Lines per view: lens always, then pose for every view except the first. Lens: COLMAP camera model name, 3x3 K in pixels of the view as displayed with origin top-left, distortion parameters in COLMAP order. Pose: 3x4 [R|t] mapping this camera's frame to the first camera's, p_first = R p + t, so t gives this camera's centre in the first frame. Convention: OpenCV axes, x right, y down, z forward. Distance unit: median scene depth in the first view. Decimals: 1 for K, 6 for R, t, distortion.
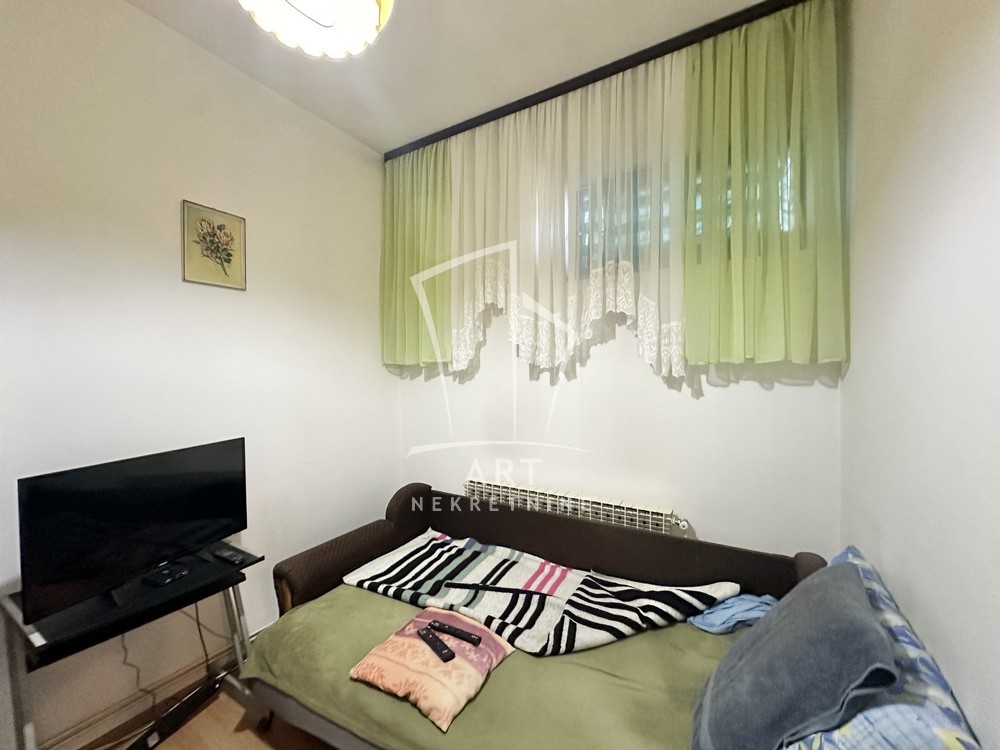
lens RADIAL K [[395.9, 0, 494.9], [0, 395.9, 371.3], [0, 0, 1]] dist [-0.000409, -0.000023]
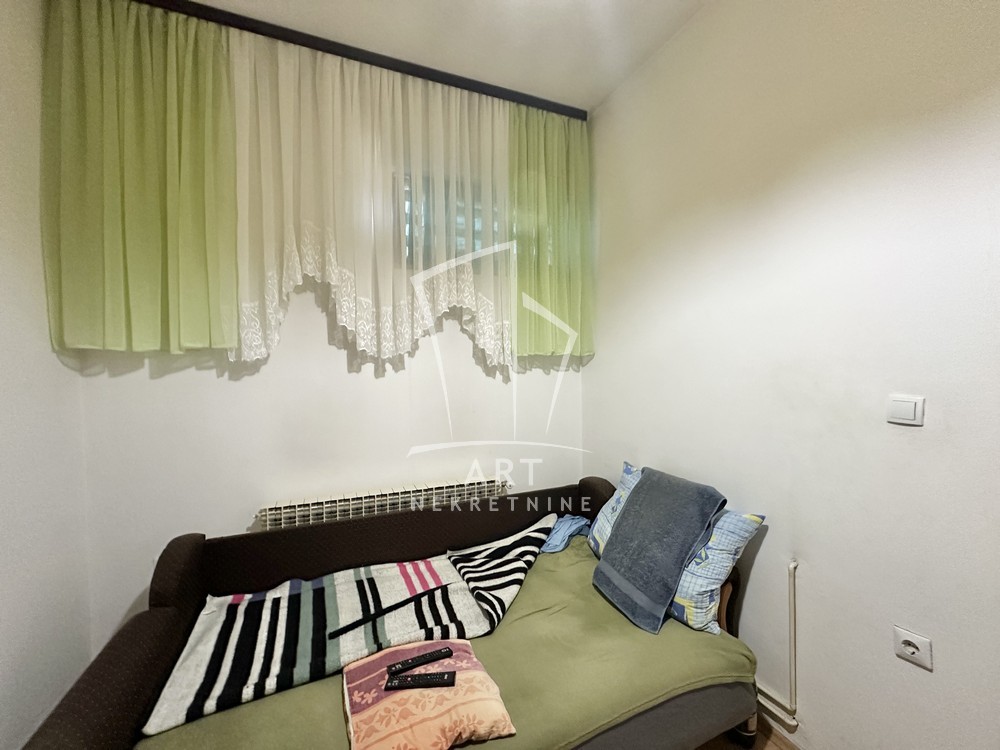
lens RADIAL K [[395.9, 0, 500.2], [0, 395.9, 372.4], [0, 0, 1]] dist [-0.000409, -0.000023]
pose [[0.601662, -0.011244, 0.798671, -0.530510], [0.012578, 0.999910, 0.004601, 0.029368], [-0.798652, 0.007277, 0.601750, 0.273342]]
